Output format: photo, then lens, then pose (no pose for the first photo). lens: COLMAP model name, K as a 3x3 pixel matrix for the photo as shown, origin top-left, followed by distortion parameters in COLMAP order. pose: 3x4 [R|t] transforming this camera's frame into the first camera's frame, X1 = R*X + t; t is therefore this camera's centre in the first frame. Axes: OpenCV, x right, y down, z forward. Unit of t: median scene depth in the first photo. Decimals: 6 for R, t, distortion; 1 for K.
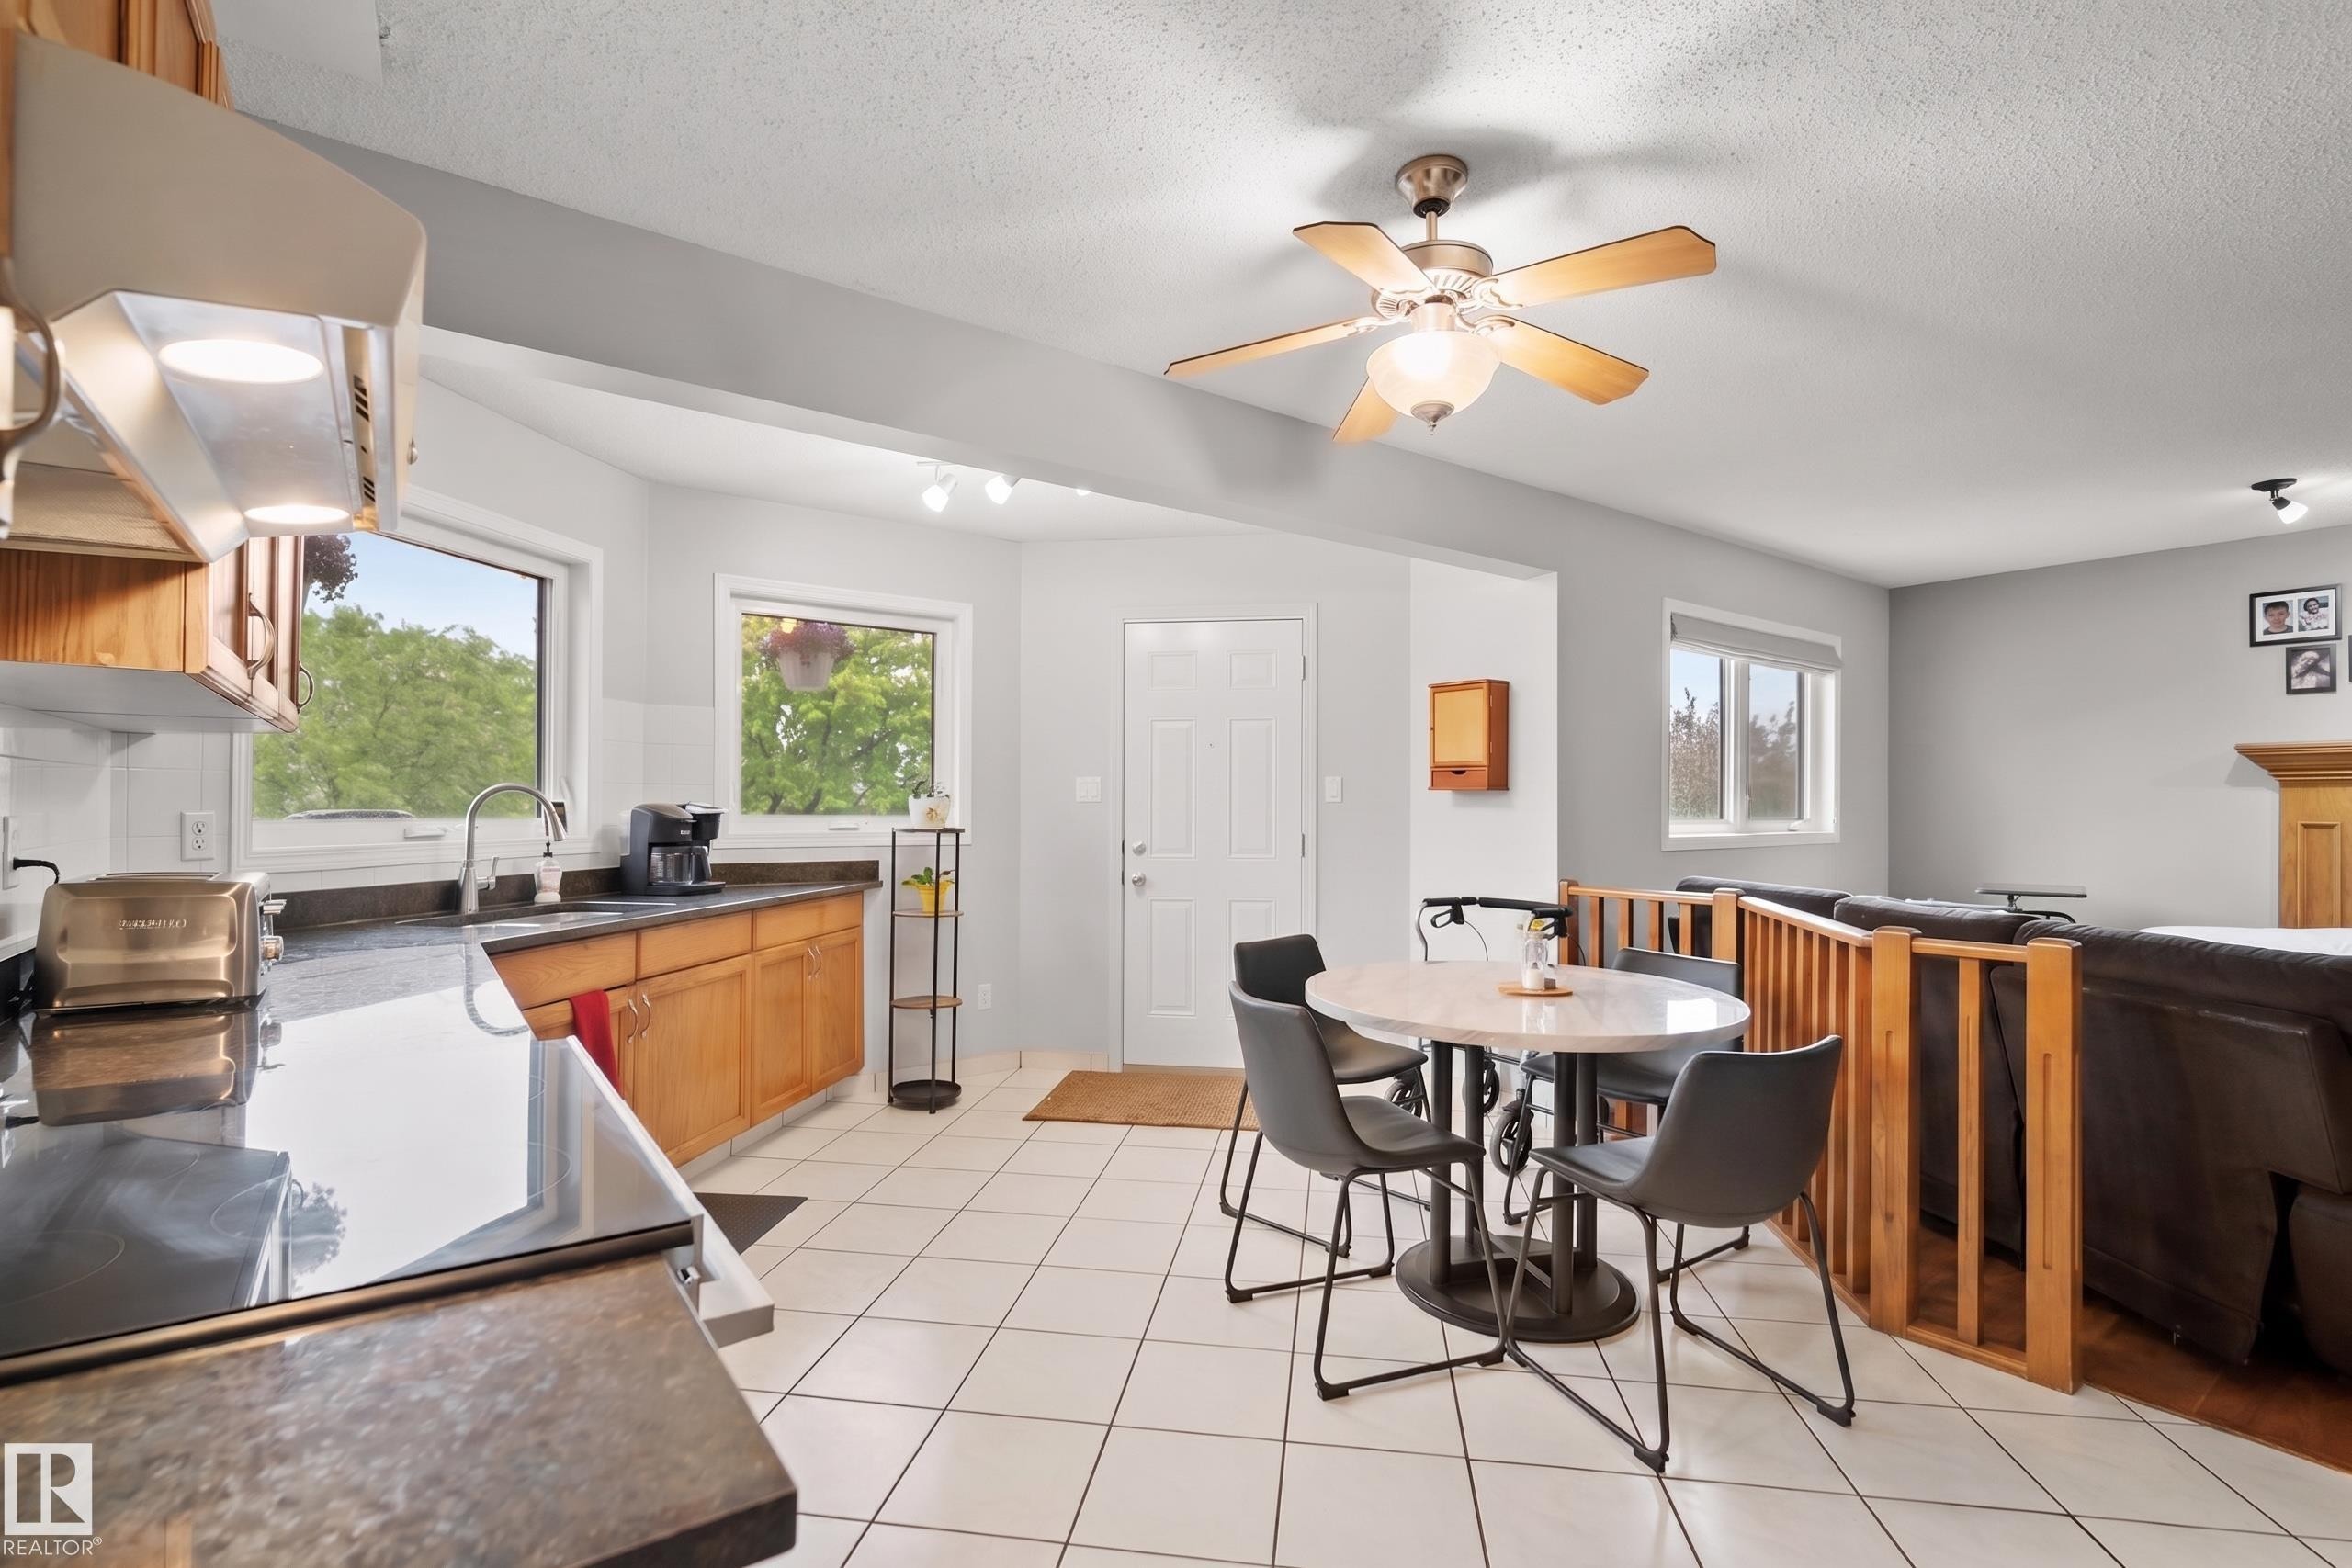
lens RADIAL K [[1072.7, 0, 1169.5], [0, 1072.7, 791.3], [0, 0, 1]] dist [-0.016492, 0.000892]
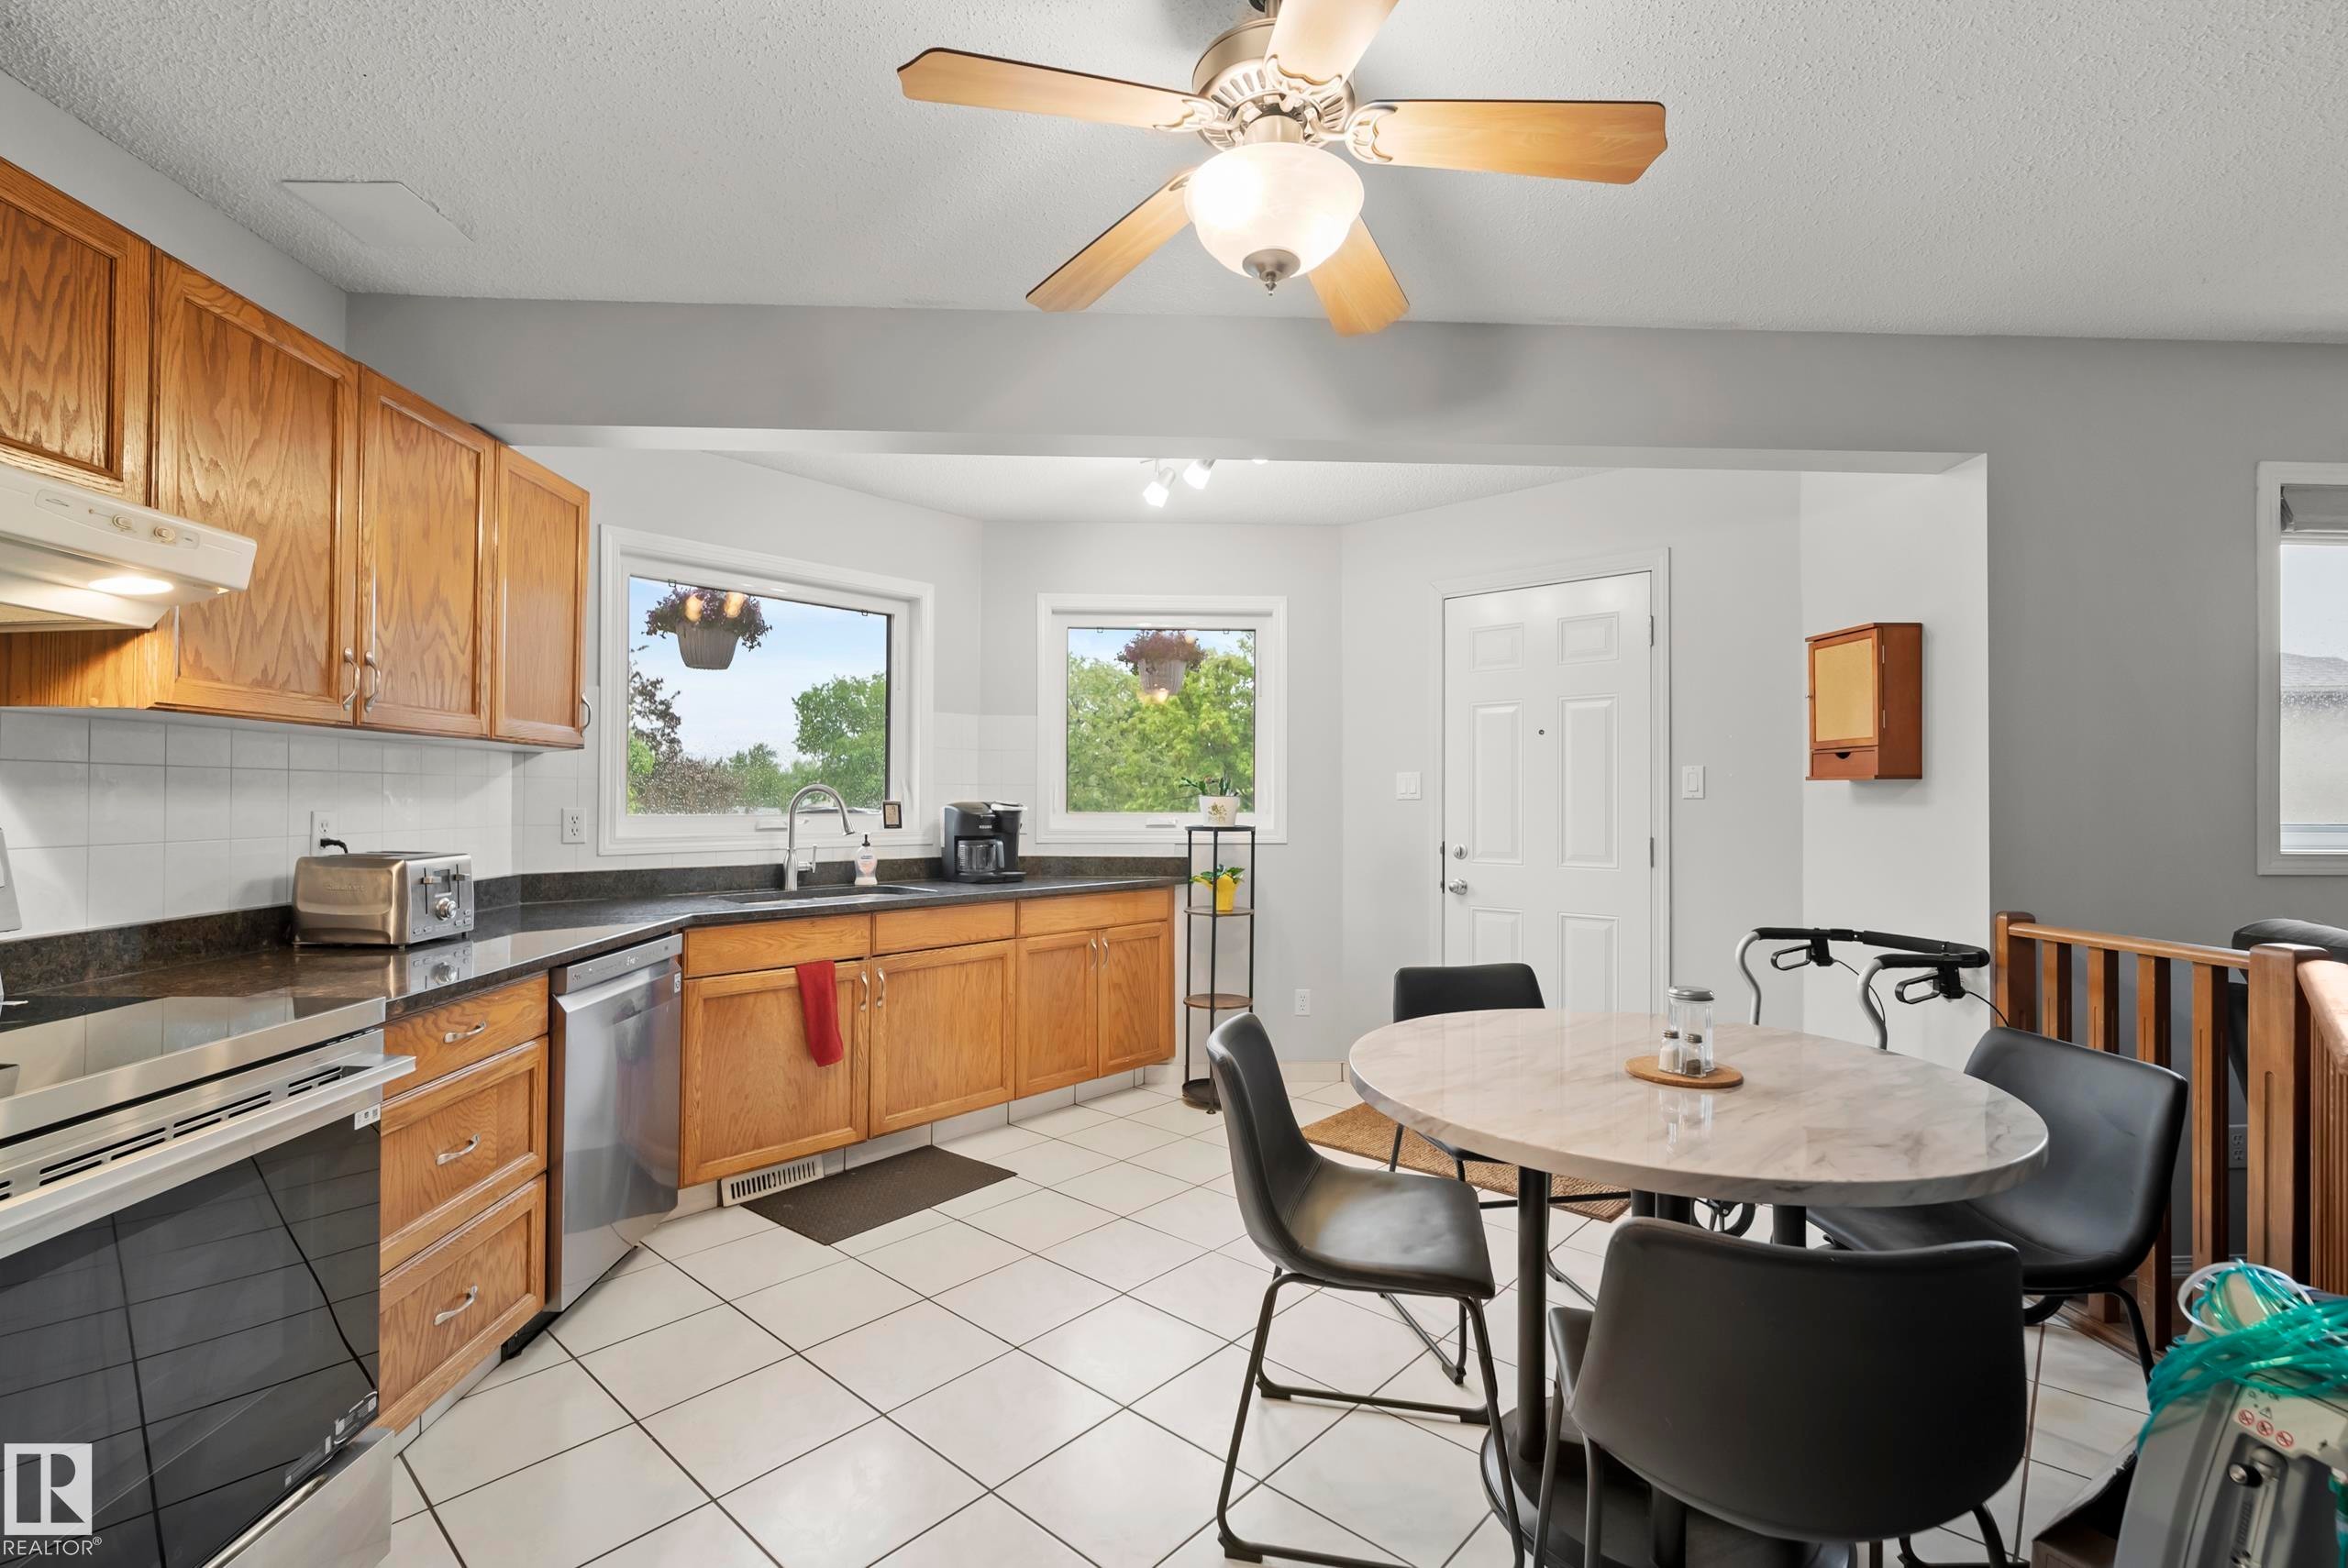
lens RADIAL K [[1033.8, 0, 1174.0], [0, 1033.8, 784.0], [0, 0, 1]] dist [-0.012909, 0.000389]
pose [[0.836155, -0.012300, -0.548356, 0.297614], [0.009021, 0.999922, -0.008672, 0.003821], [0.548420, 0.002304, 0.836200, 0.191090]]
